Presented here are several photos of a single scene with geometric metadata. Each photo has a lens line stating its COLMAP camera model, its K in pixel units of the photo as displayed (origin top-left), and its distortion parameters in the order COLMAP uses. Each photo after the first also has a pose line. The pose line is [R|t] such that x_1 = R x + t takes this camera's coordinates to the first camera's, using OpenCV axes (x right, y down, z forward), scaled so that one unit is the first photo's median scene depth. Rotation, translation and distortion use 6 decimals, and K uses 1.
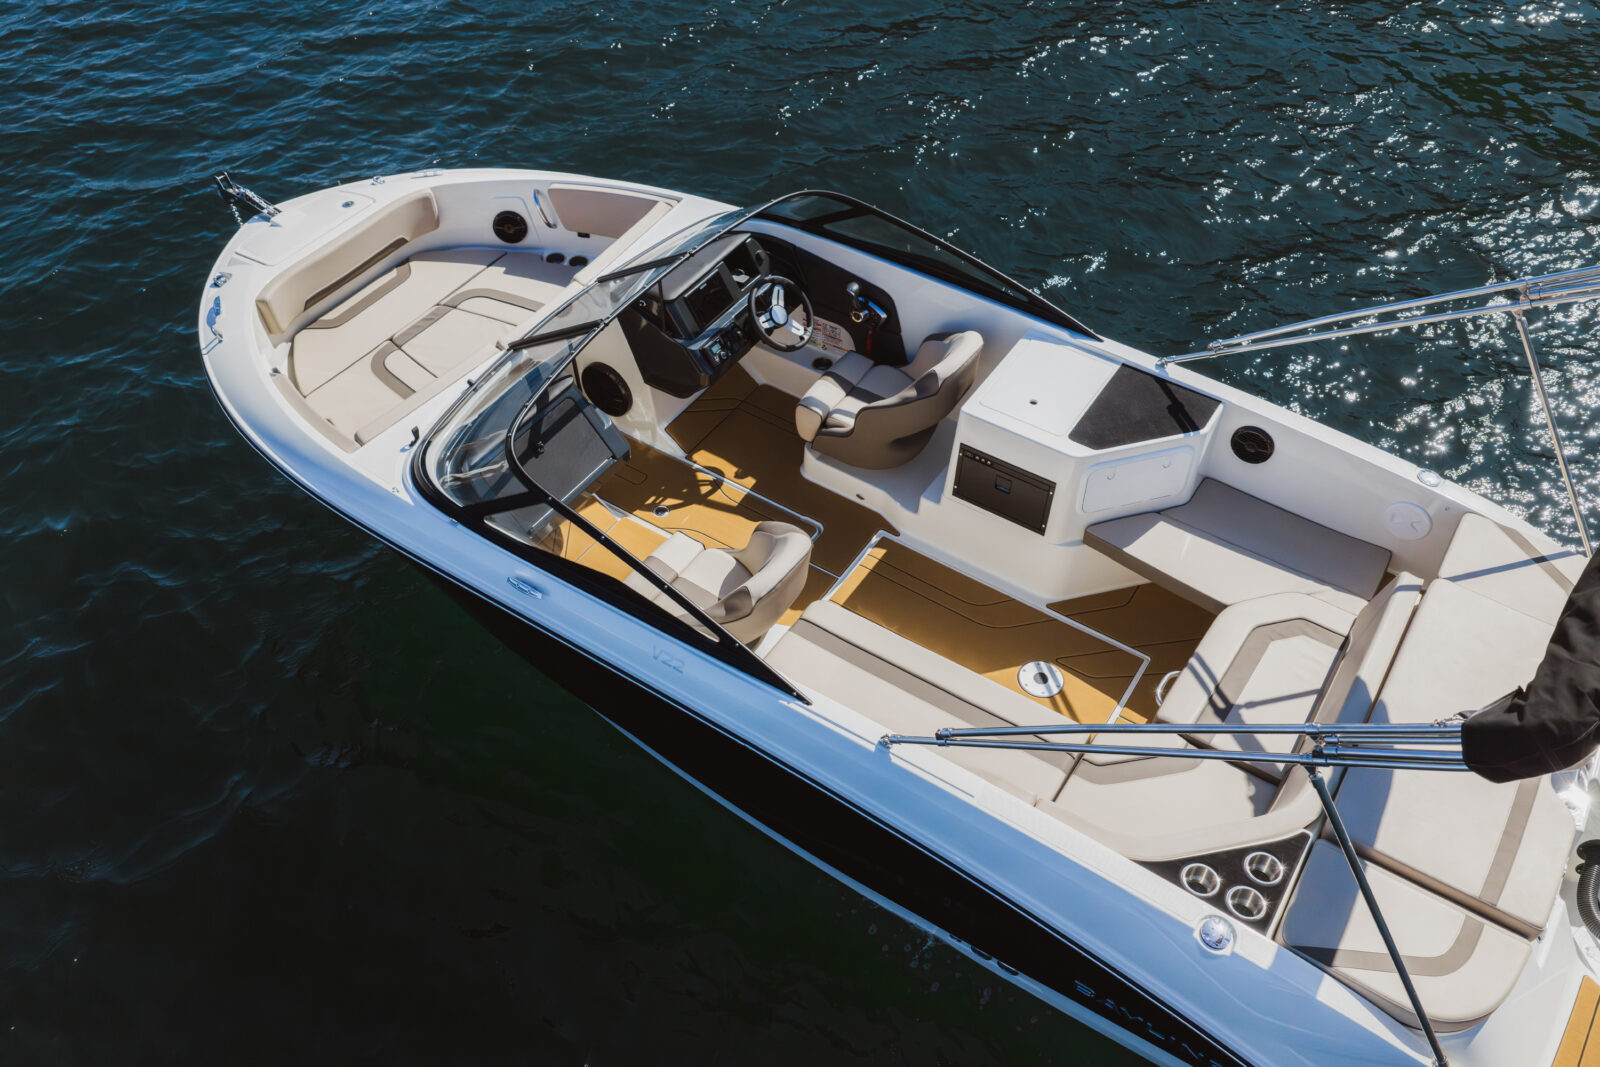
lens RADIAL K [[1326.0, 0, 800.0], [0, 1326.0, 533.5], [0, 0, 1]] dist [0.016078, -0.006446]
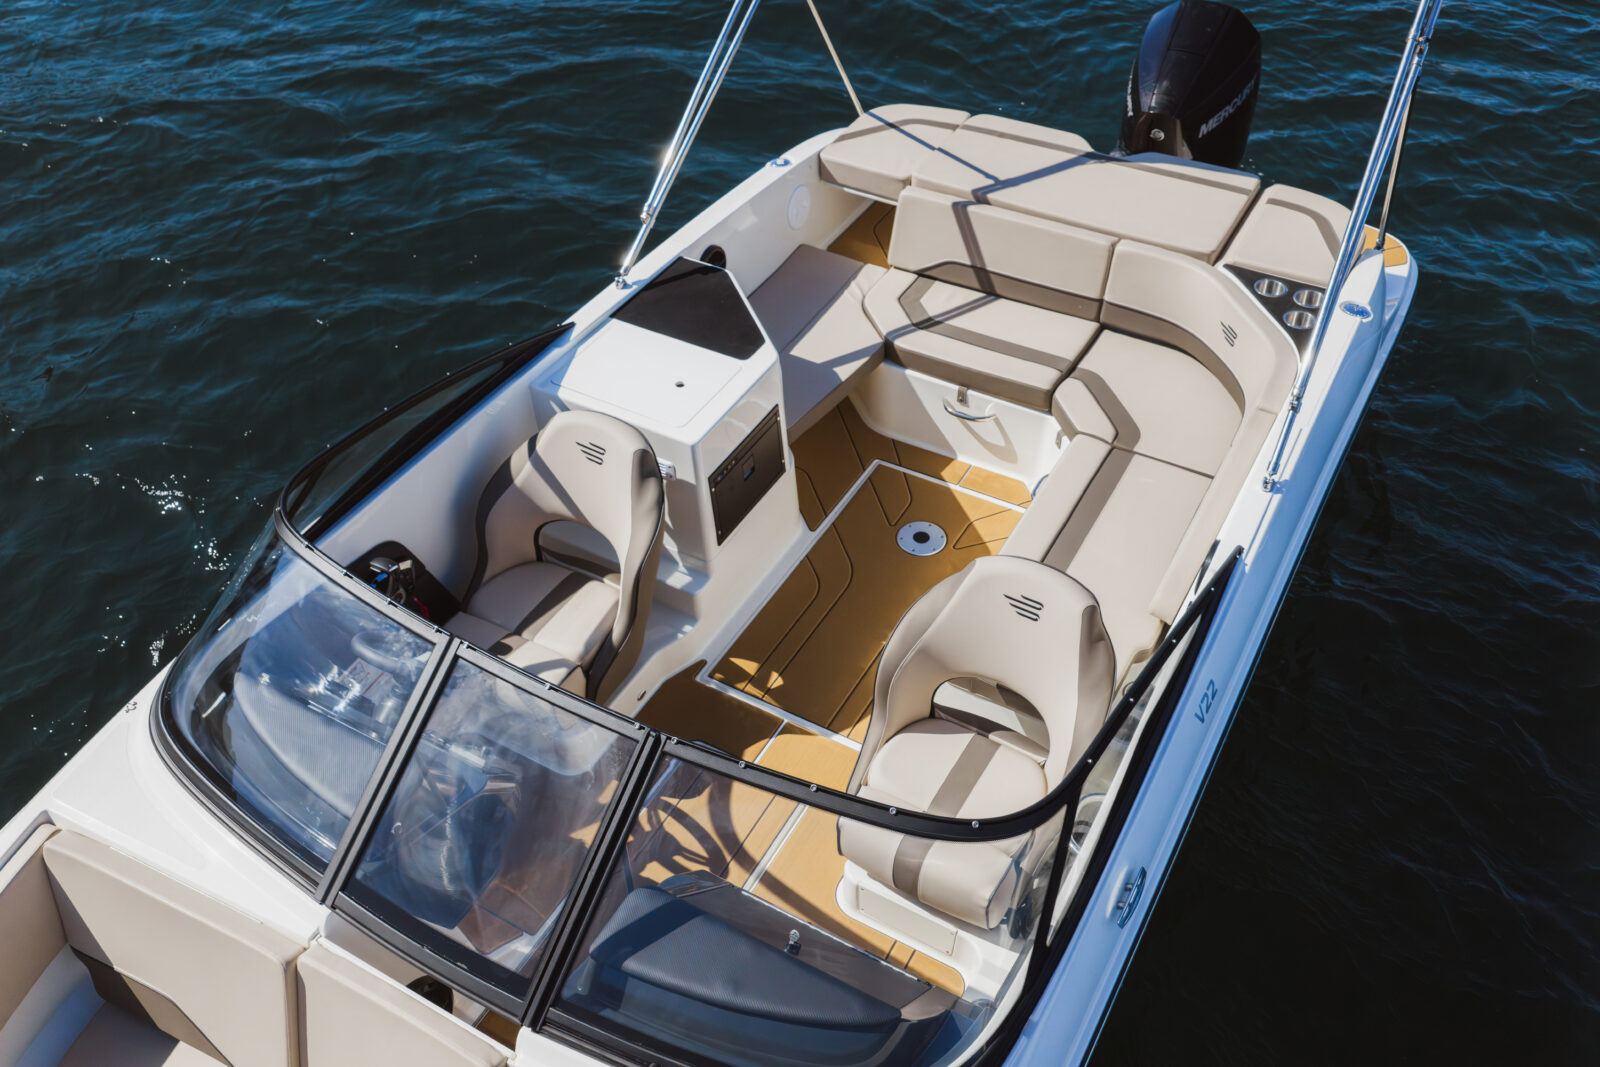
lens RADIAL K [[1326.0, 0, 800.0], [0, 1326.0, 533.5], [0, 0, 1]] dist [0.016078, -0.006446]
pose [[-0.048495, -0.695001, 0.717372, -0.448327], [0.743081, 0.454829, 0.490878, -0.386330], [-0.667442, 0.556871, 0.494385, 0.598979]]
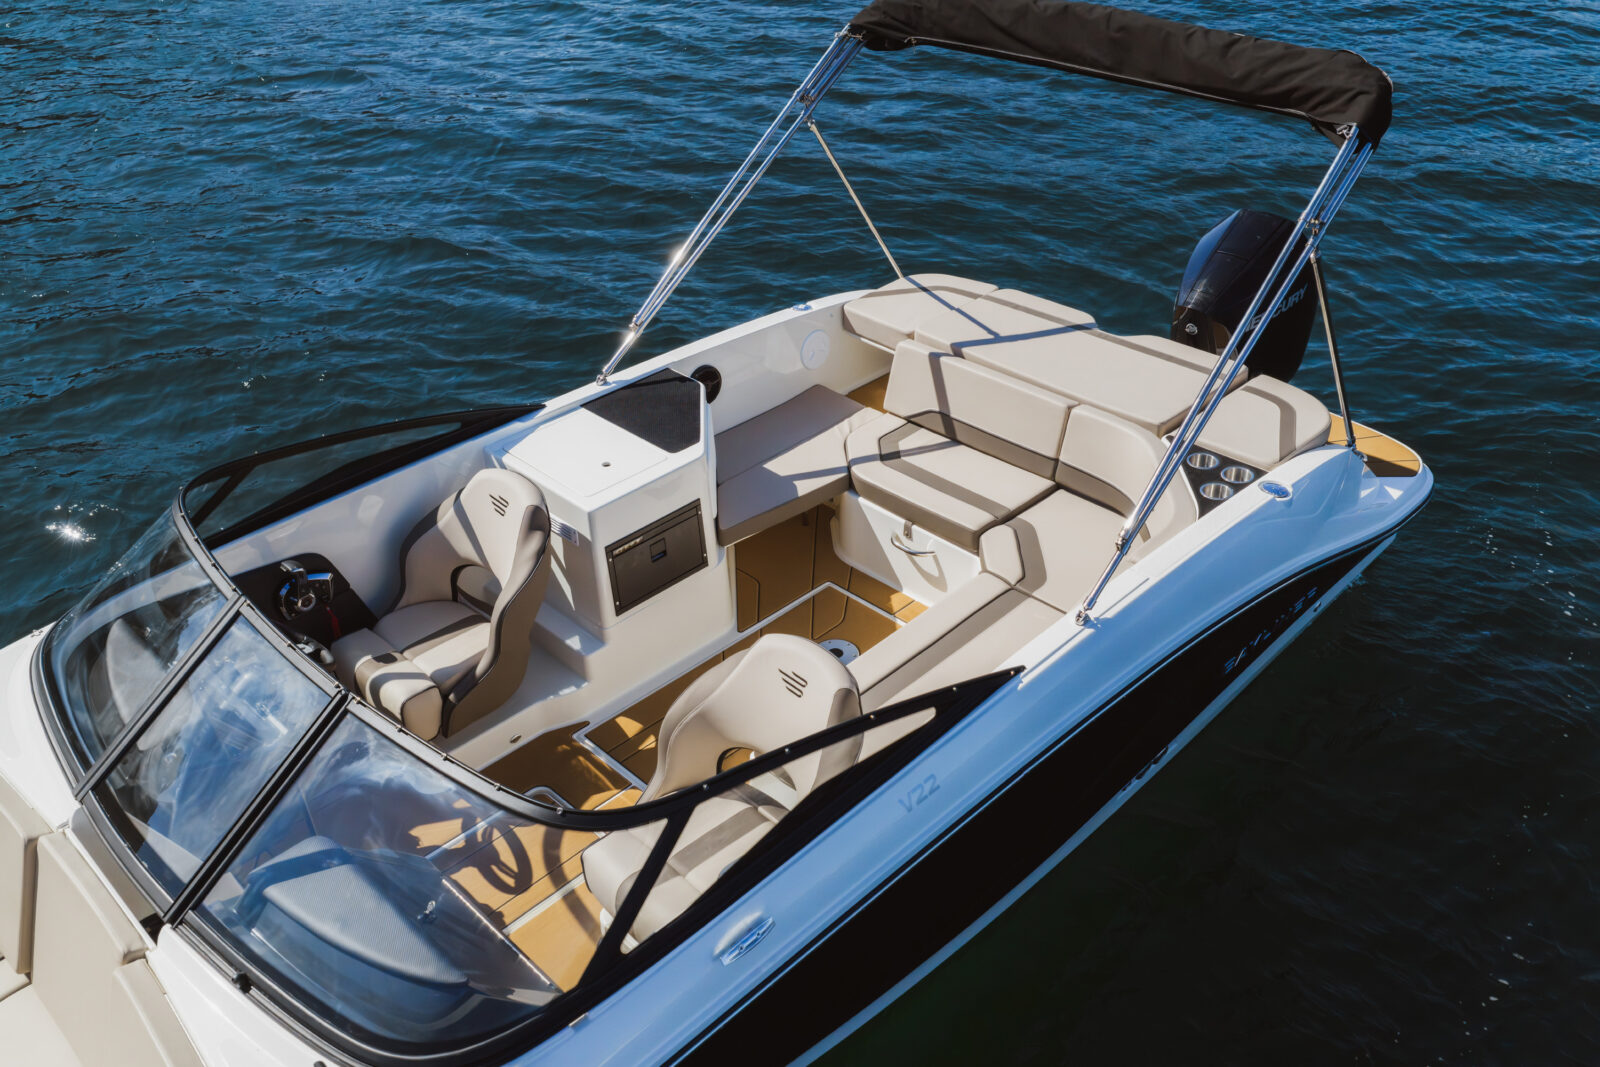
lens RADIAL K [[1326.0, 0, 800.0], [0, 1326.0, 533.5], [0, 0, 1]] dist [0.016078, -0.006446]
pose [[0.215365, -0.557807, 0.801542, -0.512800], [0.732888, 0.634771, 0.244829, -0.186816], [-0.645363, 0.534713, 0.545517, 0.455915]]
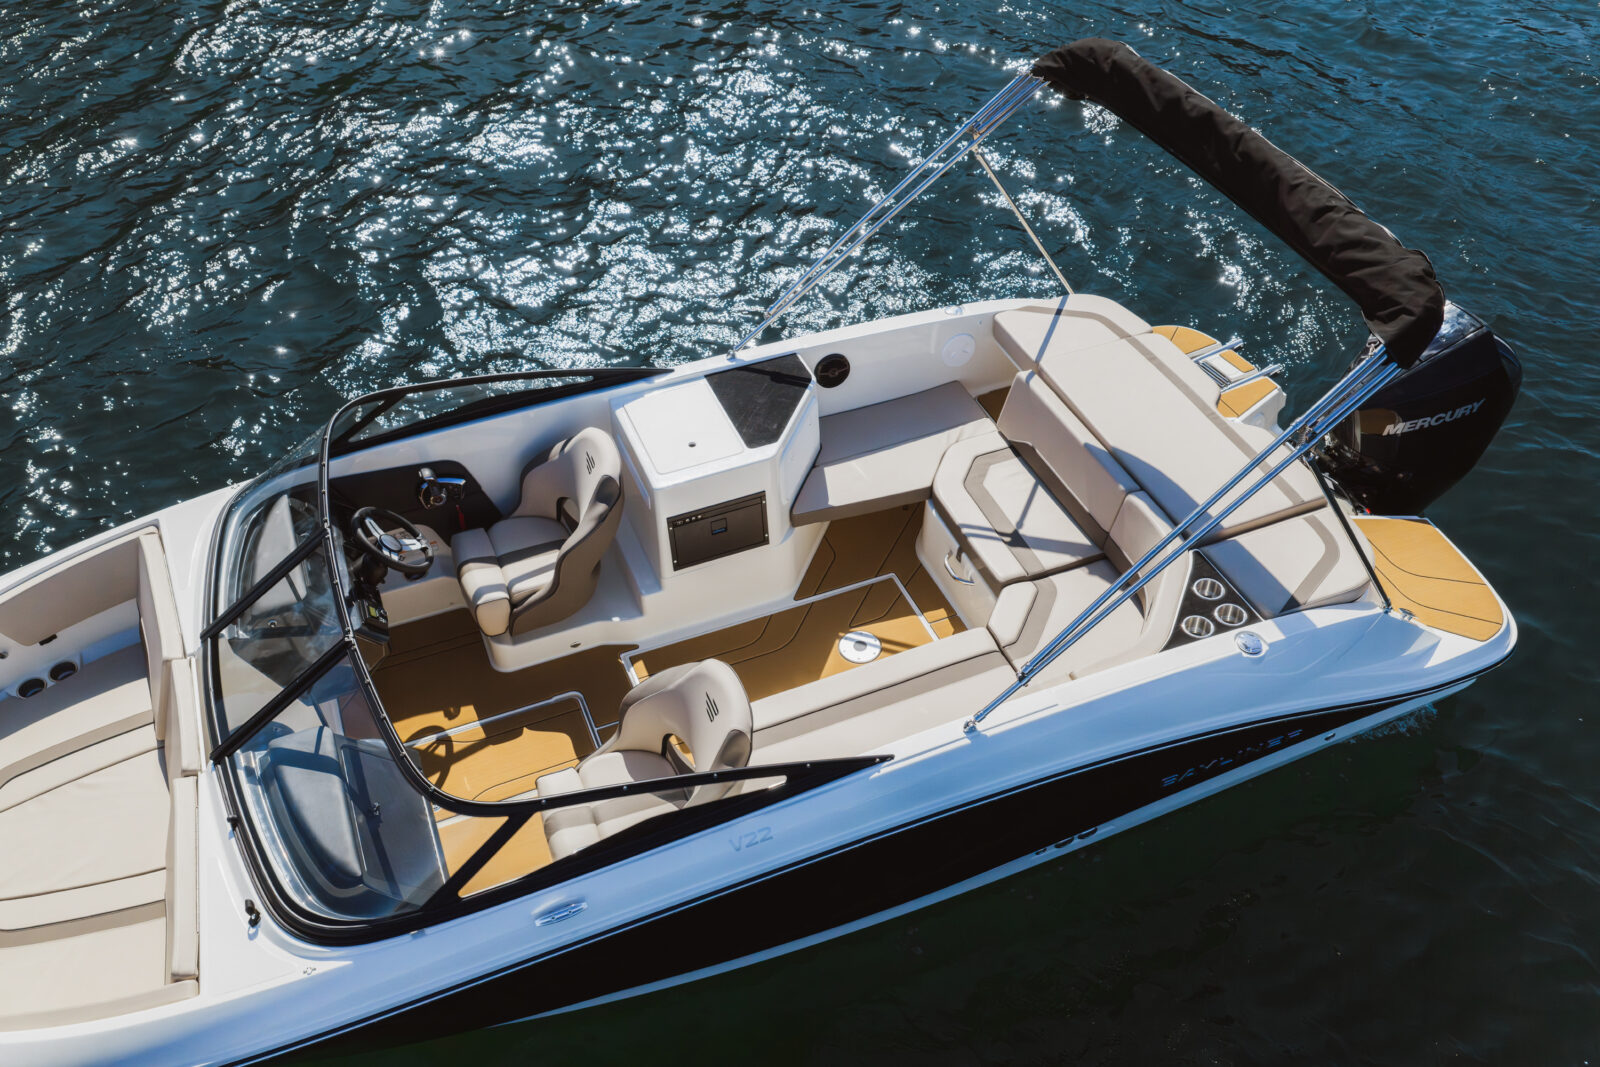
lens RADIAL K [[1294.5, 0, 800.0], [0, 1294.5, 533.5], [0, 0, 1]] dist [0.005837, -0.009598]
pose [[0.573034, -0.581109, 0.577880, -0.383166], [0.614254, 0.771334, 0.166540, -0.158019], [-0.542516, 0.259532, 0.798949, 0.175406]]
